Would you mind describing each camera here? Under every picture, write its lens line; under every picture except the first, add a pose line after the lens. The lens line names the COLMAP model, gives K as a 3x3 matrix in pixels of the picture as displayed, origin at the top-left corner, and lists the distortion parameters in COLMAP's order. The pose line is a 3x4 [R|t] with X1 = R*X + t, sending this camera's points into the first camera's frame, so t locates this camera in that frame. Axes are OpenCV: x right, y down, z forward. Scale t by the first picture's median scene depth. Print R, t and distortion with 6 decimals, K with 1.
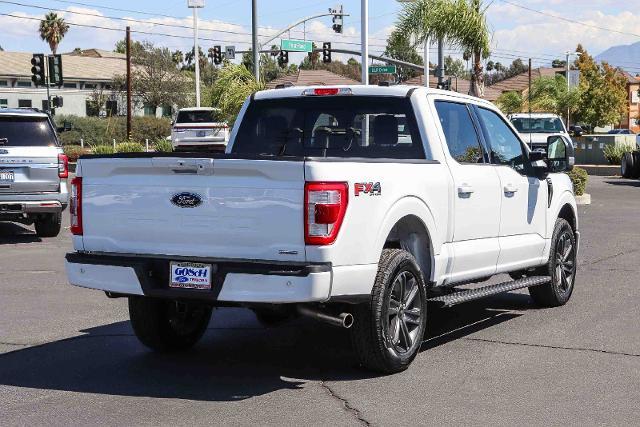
lens RADIAL K [[1557.9, 0, 321.5], [0, 1557.9, 130.3], [0, 0, 1]] dist [0.183986, 0.216455]
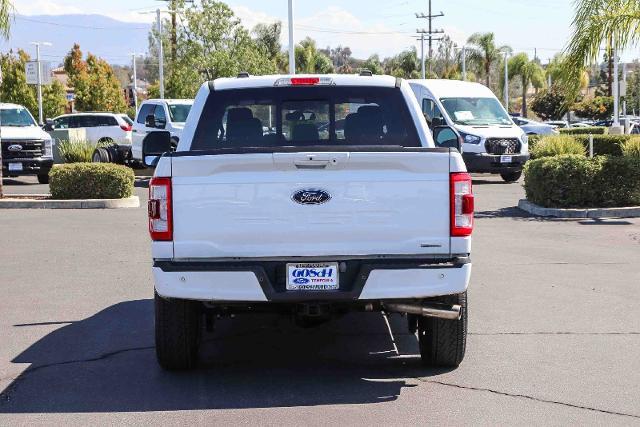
lens RADIAL K [[1557.9, 0, 321.5], [0, 1557.9, 130.3], [0, 0, 1]] dist [0.183986, 0.216455]
pose [[0.878940, -0.021247, 0.476459, -0.528114], [0.018766, 0.999774, 0.009965, -0.004772], [-0.476563, 0.000182, 0.879140, 0.167405]]
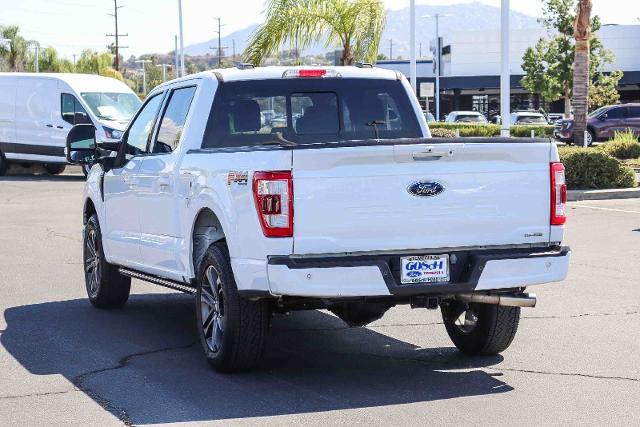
lens RADIAL K [[1557.9, 0, 321.5], [0, 1557.9, 130.3], [0, 0, 1]] dist [0.183986, 0.216455]
pose [[0.674888, -0.026457, 0.737446, -0.817076], [0.018862, 0.999649, 0.018602, -0.009076], [-0.737679, 0.001355, 0.675150, 0.412881]]
